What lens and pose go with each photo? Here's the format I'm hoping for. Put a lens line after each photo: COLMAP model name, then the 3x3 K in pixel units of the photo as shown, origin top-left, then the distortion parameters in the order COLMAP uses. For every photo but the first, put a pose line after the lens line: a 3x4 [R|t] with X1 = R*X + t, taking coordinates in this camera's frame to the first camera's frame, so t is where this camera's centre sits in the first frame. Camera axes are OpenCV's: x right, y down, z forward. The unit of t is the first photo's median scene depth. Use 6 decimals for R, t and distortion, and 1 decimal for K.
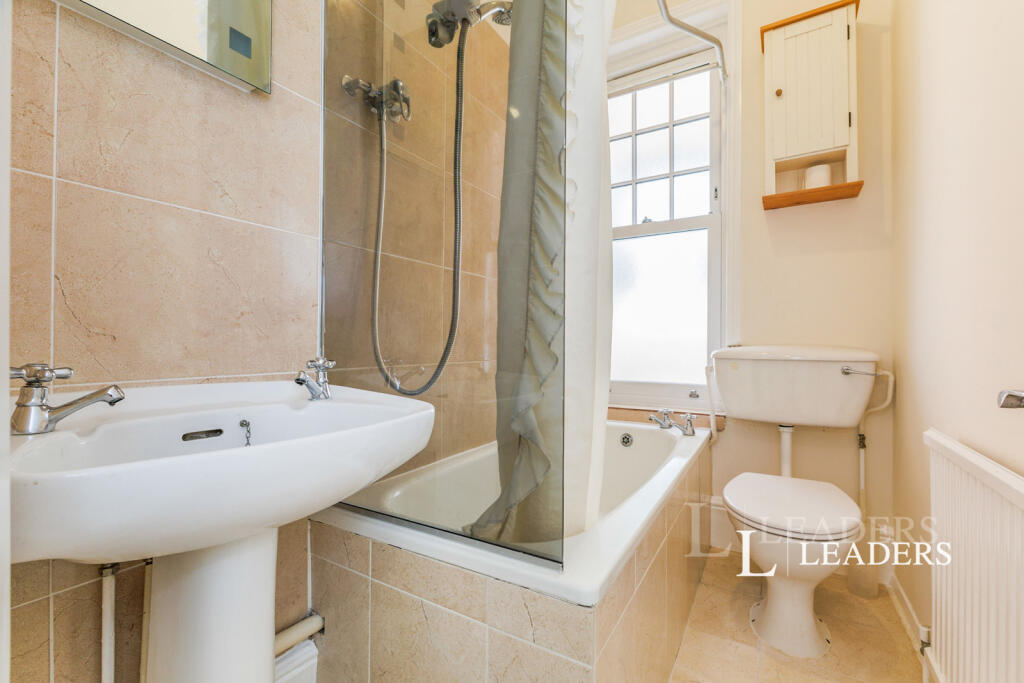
lens RADIAL K [[444.7, 0, 512.0], [0, 444.7, 341.5], [0, 0, 1]] dist [0.009114, 0.000155]
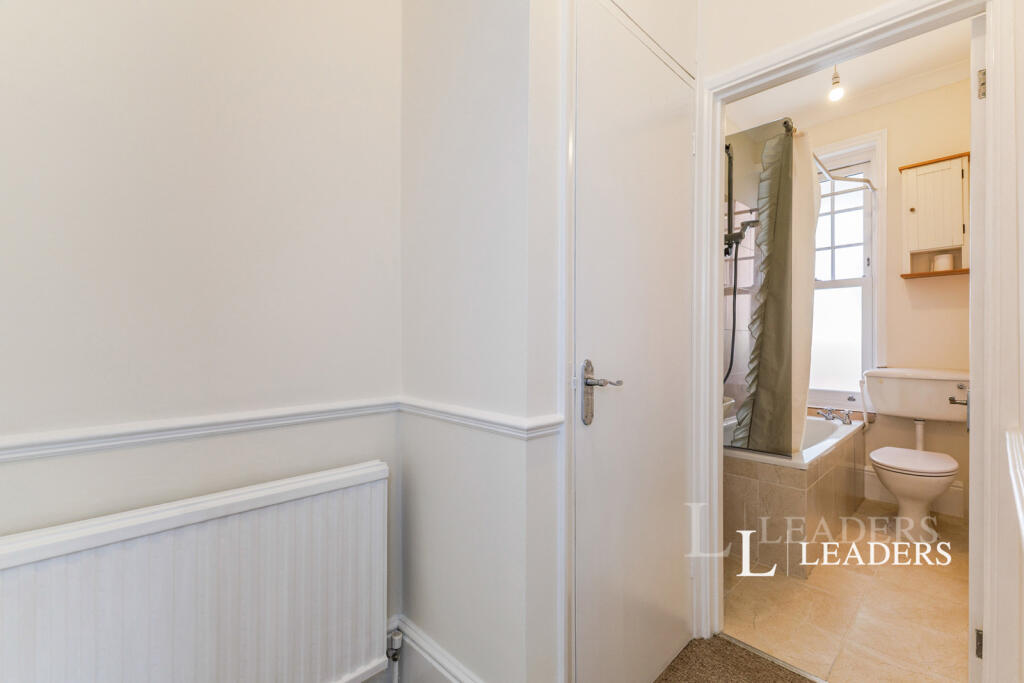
lens RADIAL K [[444.7, 0, 512.0], [0, 444.7, 341.5], [0, 0, 1]] dist [0.009114, 0.000155]
pose [[0.964180, -0.003643, -0.265222, -0.320072], [0.003253, 0.999993, -0.001911, -0.081592], [0.265227, 0.000980, 0.964185, -0.825211]]
